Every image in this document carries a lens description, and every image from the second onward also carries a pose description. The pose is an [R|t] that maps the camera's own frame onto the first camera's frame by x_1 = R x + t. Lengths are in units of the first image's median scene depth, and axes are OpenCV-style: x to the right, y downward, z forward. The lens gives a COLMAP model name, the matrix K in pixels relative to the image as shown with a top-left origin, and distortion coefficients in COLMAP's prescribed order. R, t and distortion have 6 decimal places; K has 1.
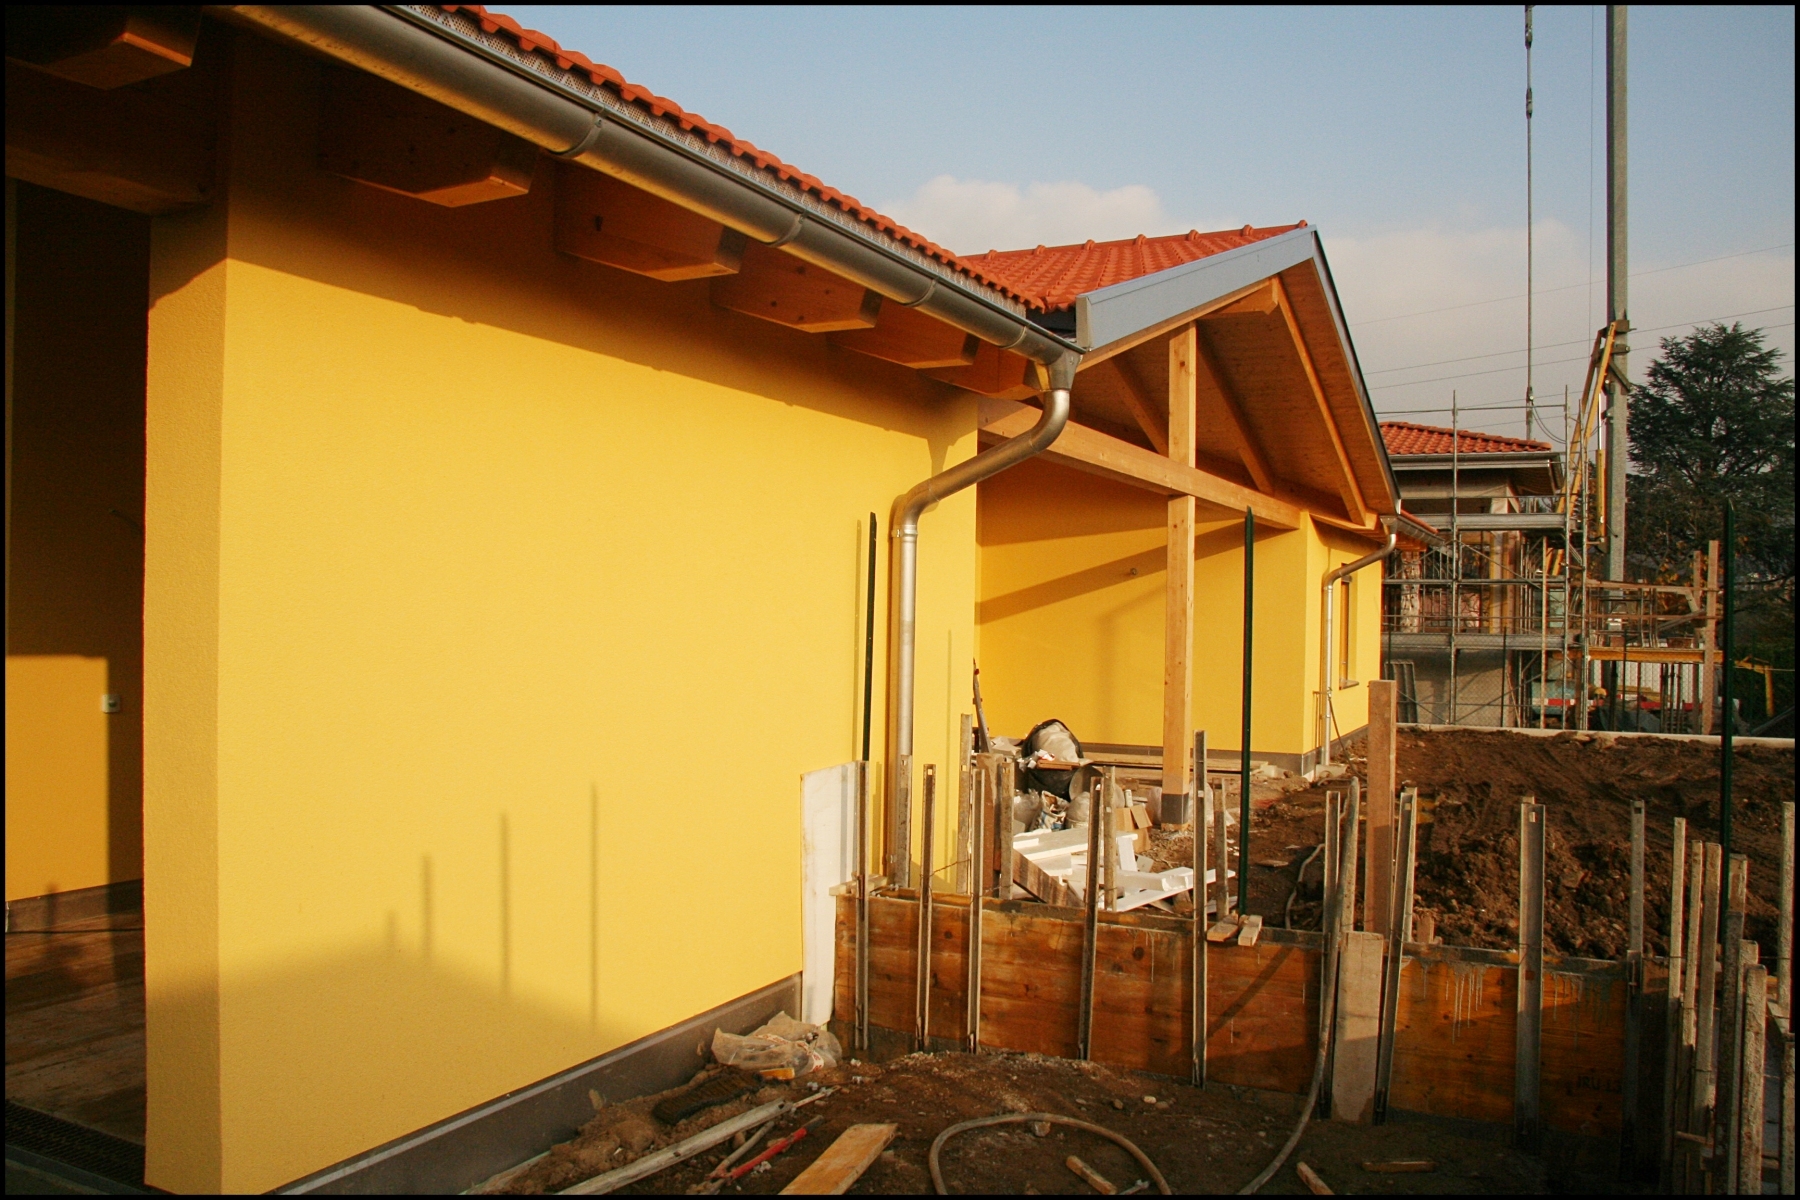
lens RADIAL K [[1401.4, 0, 907.8], [0, 1401.4, 633.8], [0, 0, 1]] dist [-0.186158, 0.162848]
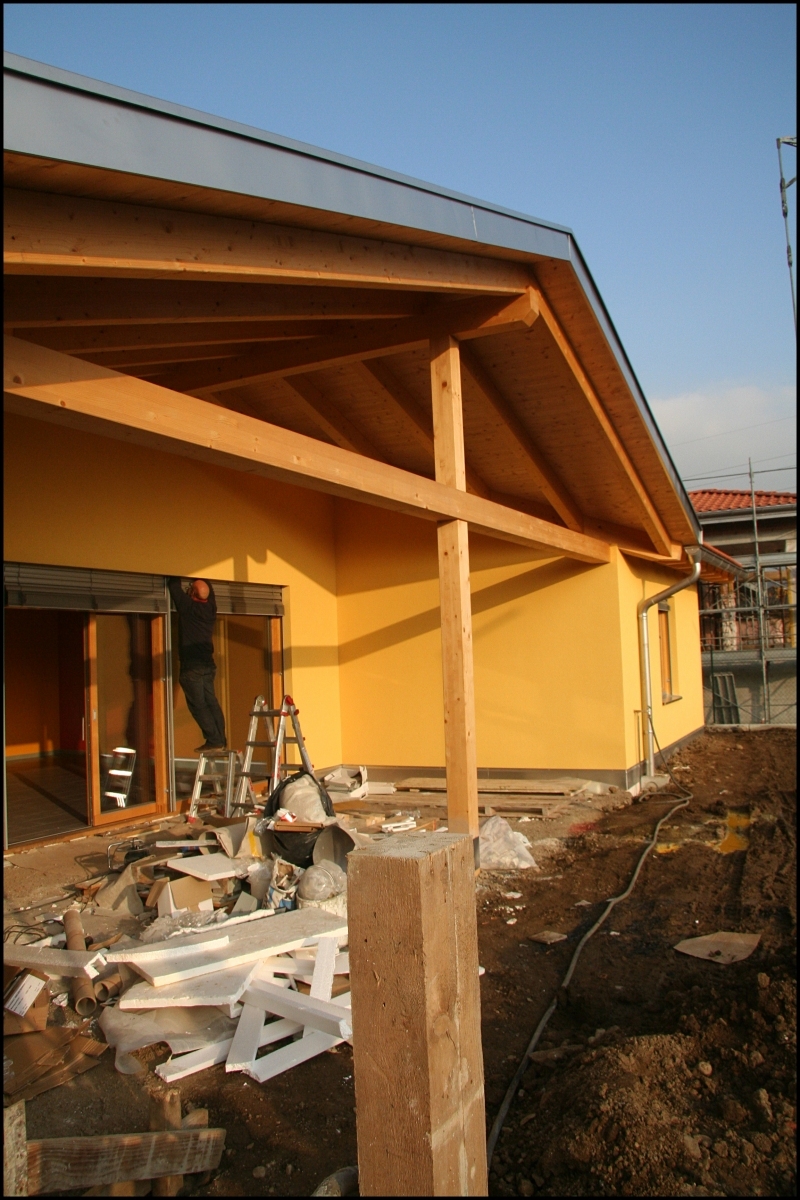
lens RADIAL K [[921.0, 0, 400.0], [0, 921.0, 600.0], [0, 0, 1]] dist [-0.175631, 0.136030]
pose [[0.998560, -0.053376, -0.005439, 0.118000], [0.052808, 0.995697, -0.076156, -0.000185], [0.009480, 0.075759, 0.997081, 0.276075]]
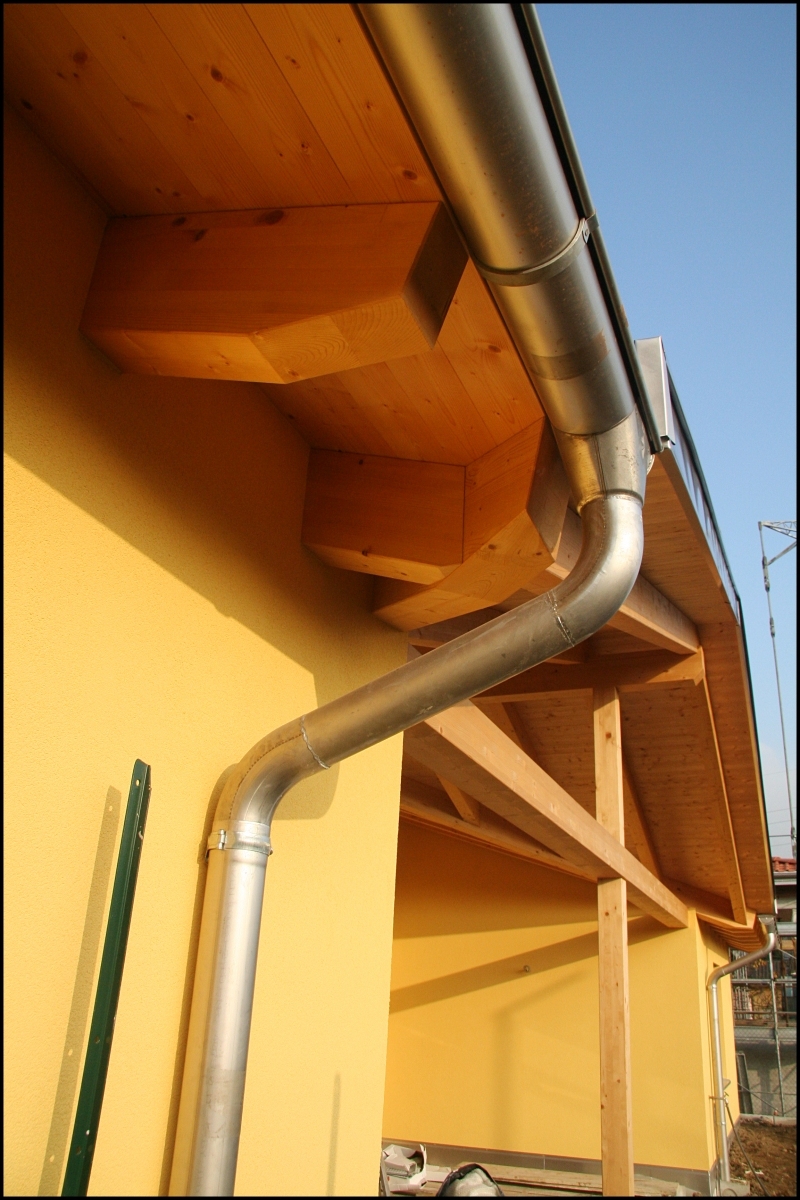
lens RADIAL K [[934.3, 0, 400.0], [0, 934.3, 600.0], [0, 0, 1]] dist [-0.186158, 0.162848]
pose [[0.996064, 0.061862, 0.063473, 0.009362], [-0.029905, 0.908709, -0.416359, -0.010463], [-0.083436, 0.412822, 0.906982, 0.294851]]
